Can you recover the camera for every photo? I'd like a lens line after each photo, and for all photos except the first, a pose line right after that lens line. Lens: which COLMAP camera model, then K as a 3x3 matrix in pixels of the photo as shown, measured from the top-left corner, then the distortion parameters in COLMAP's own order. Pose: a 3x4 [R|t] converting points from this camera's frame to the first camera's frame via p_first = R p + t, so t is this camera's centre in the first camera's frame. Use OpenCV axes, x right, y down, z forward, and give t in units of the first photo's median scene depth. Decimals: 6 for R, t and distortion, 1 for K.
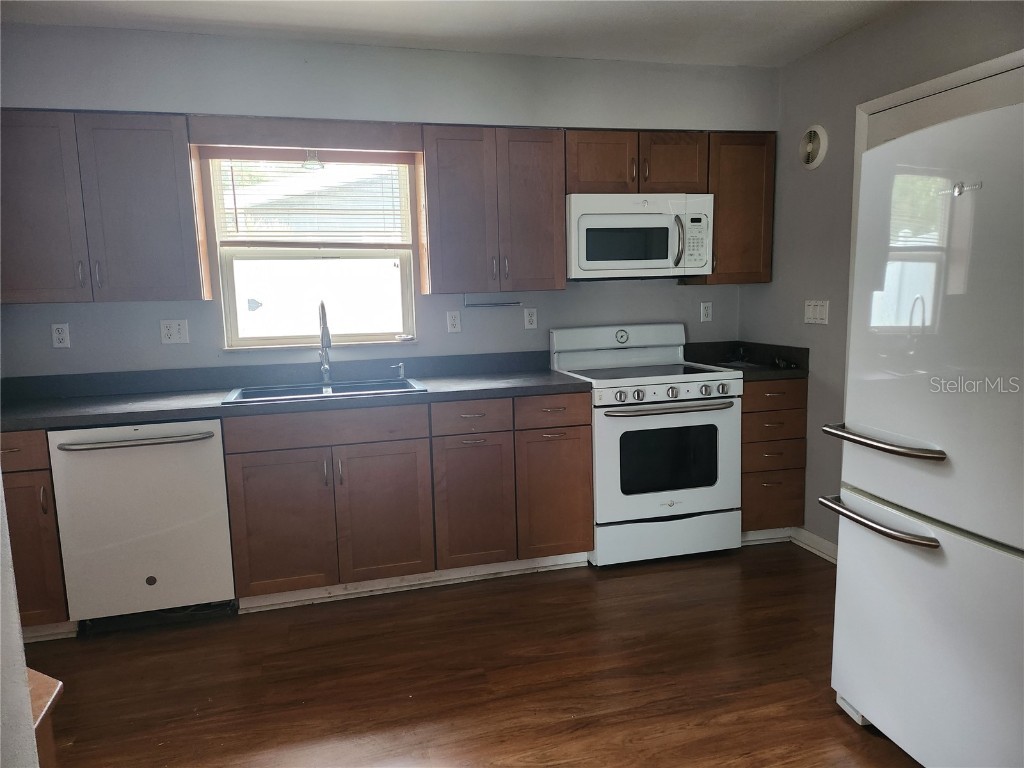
lens RADIAL K [[715.3, 0, 508.9], [0, 715.3, 390.1], [0, 0, 1]] dist [0.064861, -0.071964]
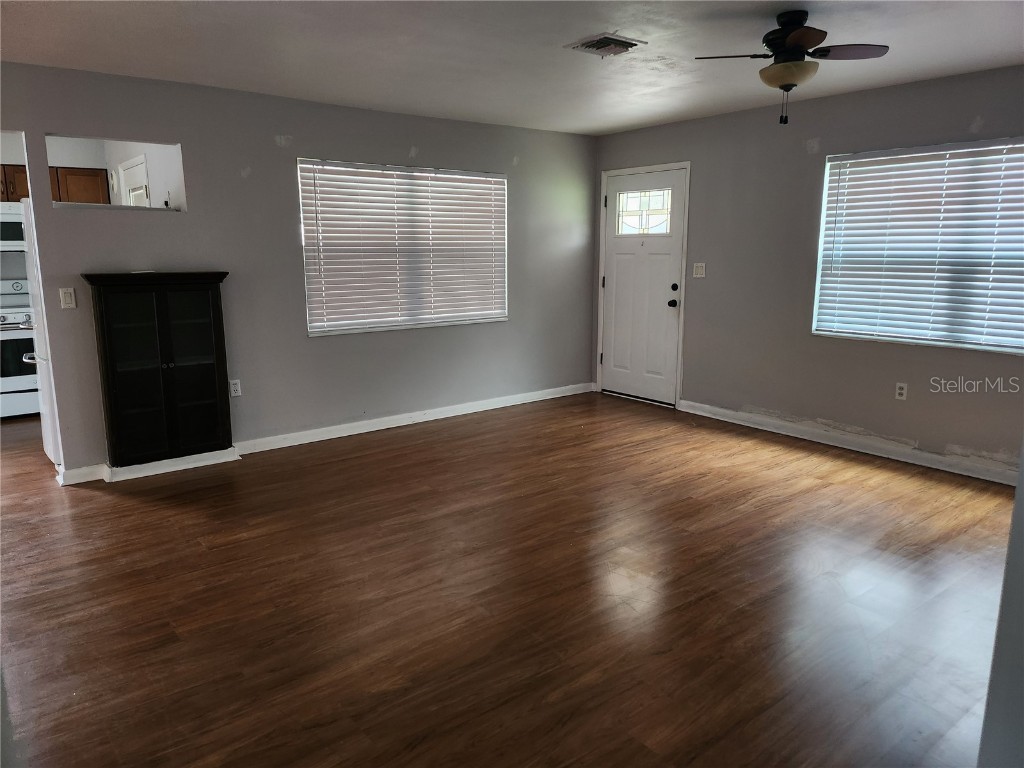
lens RADIAL K [[715.3, 0, 514.7], [0, 715.3, 376.3], [0, 0, 1]] dist [0.064861, -0.071964]
pose [[0.917943, -0.048346, 0.393755, 0.626696], [0.035831, 0.998594, 0.039079, 0.121411], [-0.395091, -0.021763, 0.918384, -1.123415]]
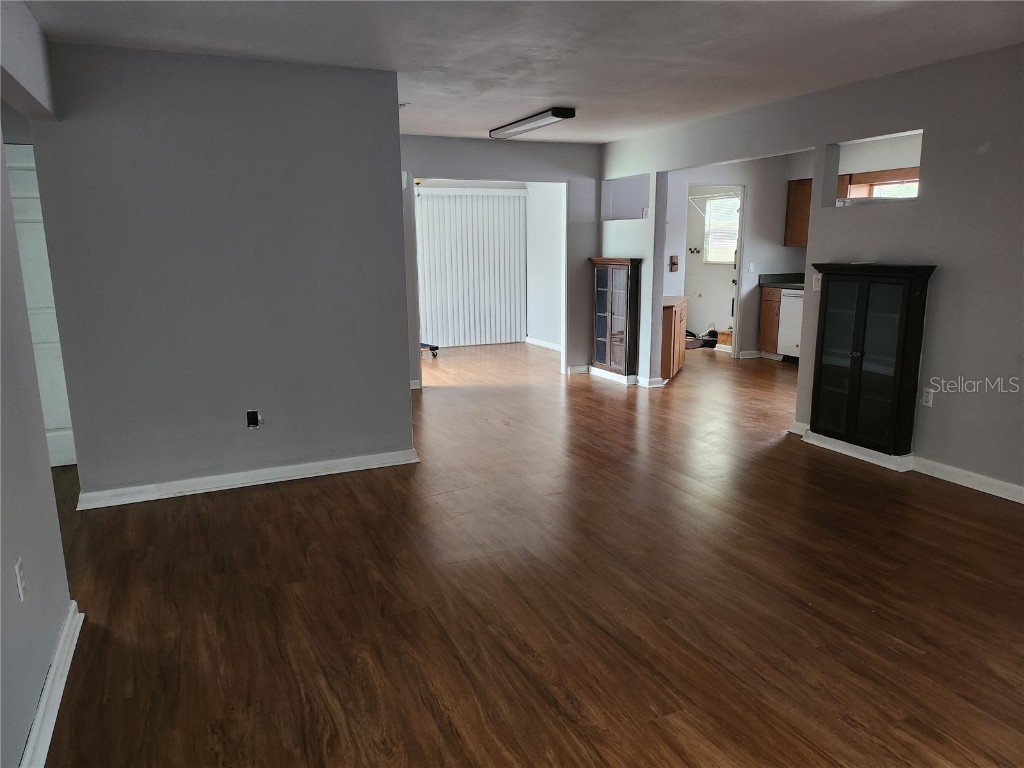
lens RADIAL K [[715.3, 0, 506.0], [0, 715.3, 385.0], [0, 0, 1]] dist [0.064861, -0.071964]
pose [[0.145989, 0.216559, -0.965292, 1.846130], [-0.129585, 0.971525, 0.198359, -0.002428], [0.980762, 0.096129, 0.169894, -0.519171]]
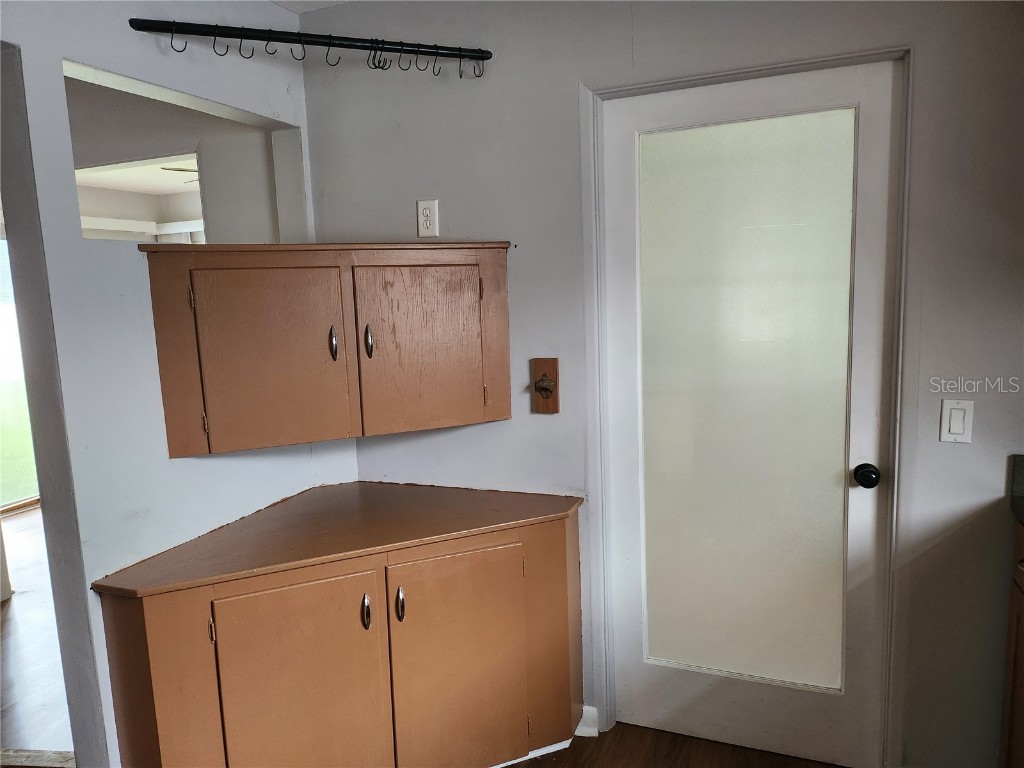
lens RADIAL K [[715.3, 0, 508.5], [0, 715.3, 386.7], [0, 0, 1]] dist [0.064861, -0.071964]
pose [[-0.614637, 0.162926, -0.771801, 0.025120], [-0.051151, 0.968145, 0.245109, -0.159514], [0.787150, 0.190131, -0.586724, 0.800208]]
